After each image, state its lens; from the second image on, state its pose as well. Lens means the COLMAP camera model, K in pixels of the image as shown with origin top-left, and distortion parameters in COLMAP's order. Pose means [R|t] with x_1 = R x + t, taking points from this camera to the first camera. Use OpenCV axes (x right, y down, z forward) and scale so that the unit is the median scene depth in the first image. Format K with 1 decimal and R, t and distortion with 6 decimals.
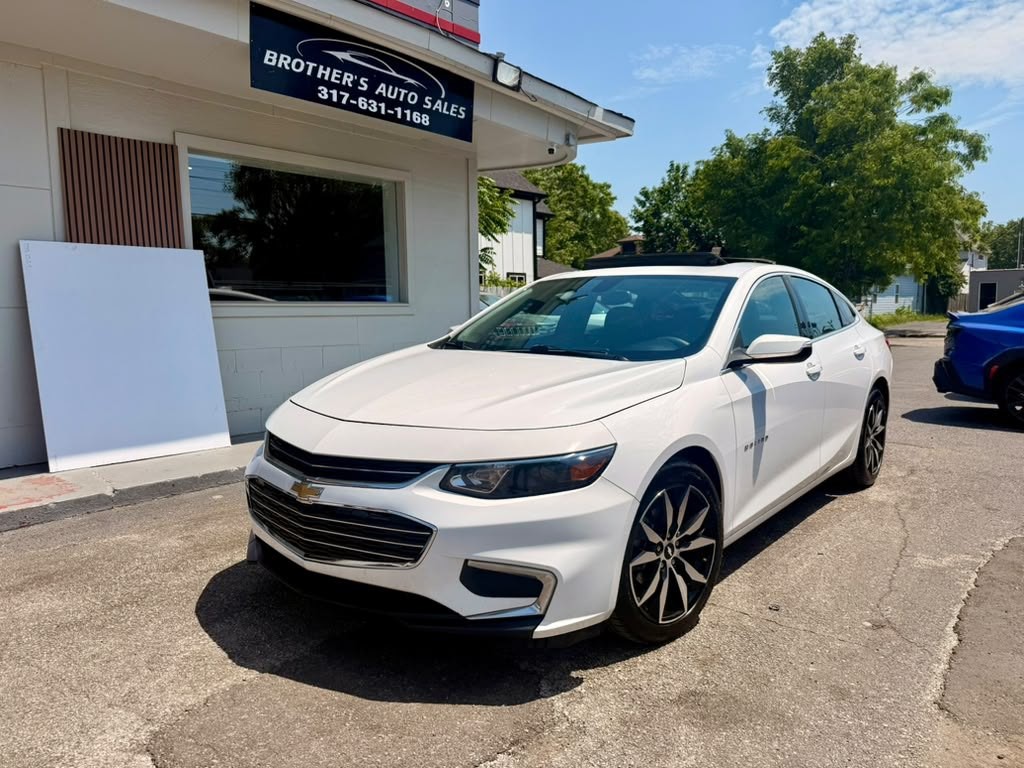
lens RADIAL K [[734.5, 0, 509.1], [0, 734.5, 382.8], [0, 0, 1]] dist [0.006503, -0.022216]
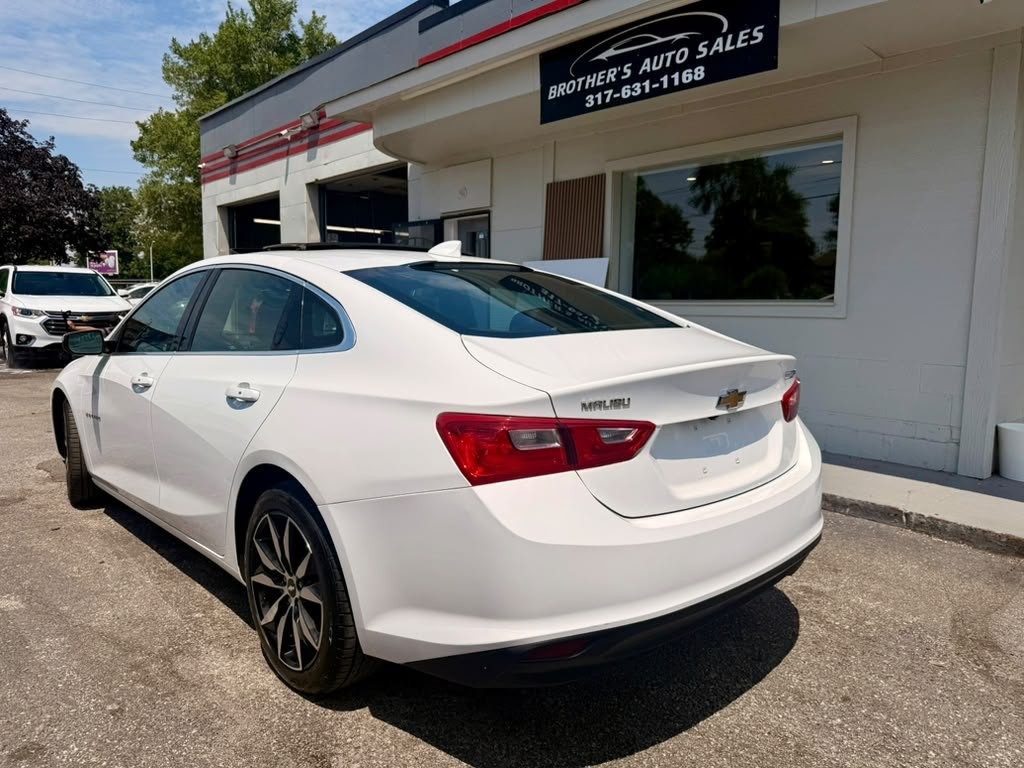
lens RADIAL K [[723.7, 0, 513.7], [0, 723.7, 392.4], [0, 0, 1]] dist [-0.001170, -0.012485]
pose [[-0.128607, 0.123828, -0.983934, 0.810796], [-0.116532, 0.983413, 0.138994, -0.114116], [0.984825, 0.132535, -0.112044, 1.041238]]
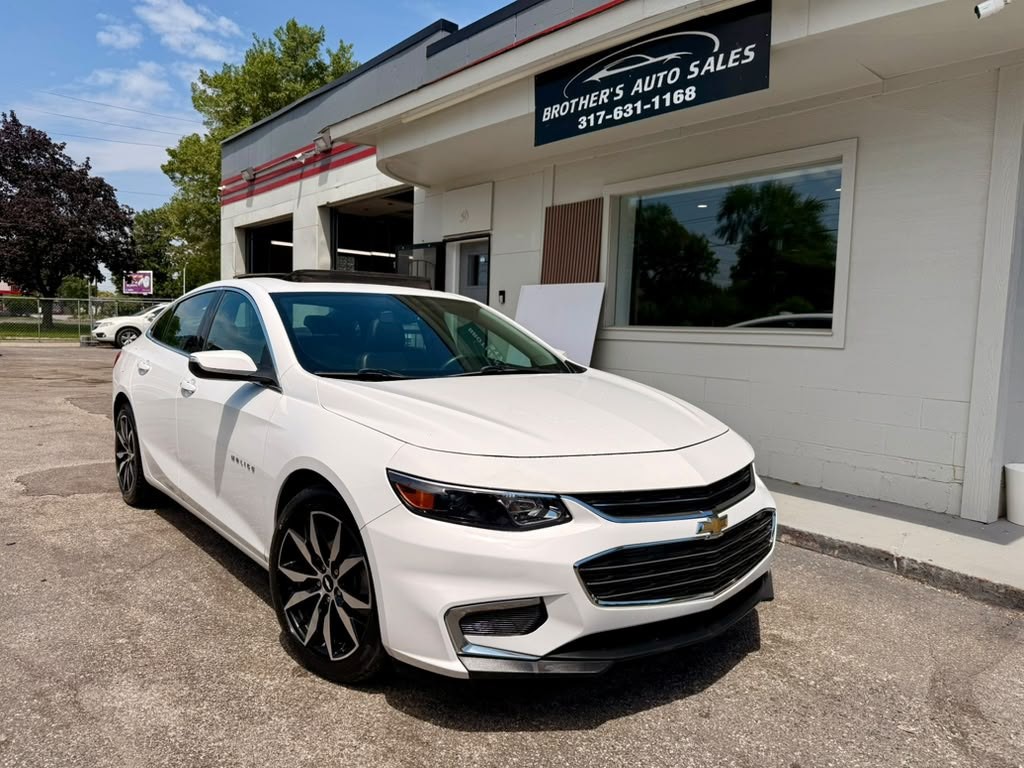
lens RADIAL K [[723.7, 0, 504.3], [0, 723.7, 392.4], [0, 0, 1]] dist [-0.001170, -0.012485]
pose [[-0.174928, 0.084402, -0.980957, 0.774993], [-0.135579, 0.984763, 0.108906, -0.115494], [0.975202, 0.152048, -0.160819, 1.089824]]
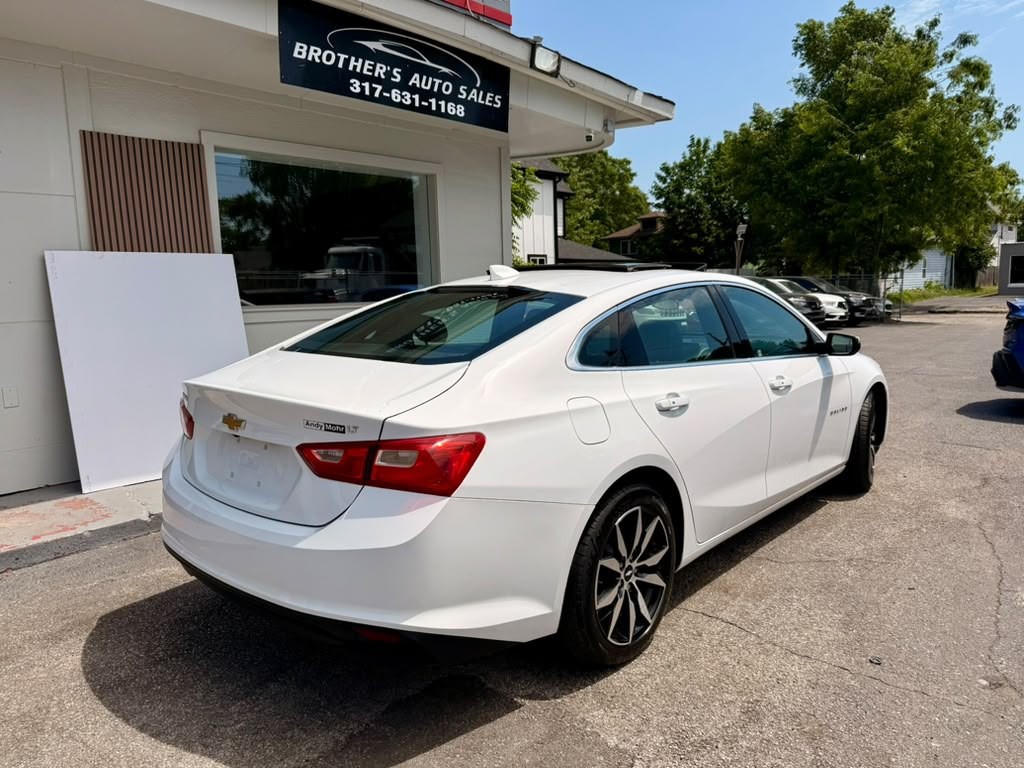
lens RADIAL K [[734.5, 0, 508.0], [0, 734.5, 383.1], [0, 0, 1]] dist [0.006503, -0.022216]
pose [[0.999614, -0.011395, -0.025321, -0.036235], [0.012152, 0.999478, 0.029937, -0.037929], [0.024967, -0.030233, 0.999231, 0.048102]]
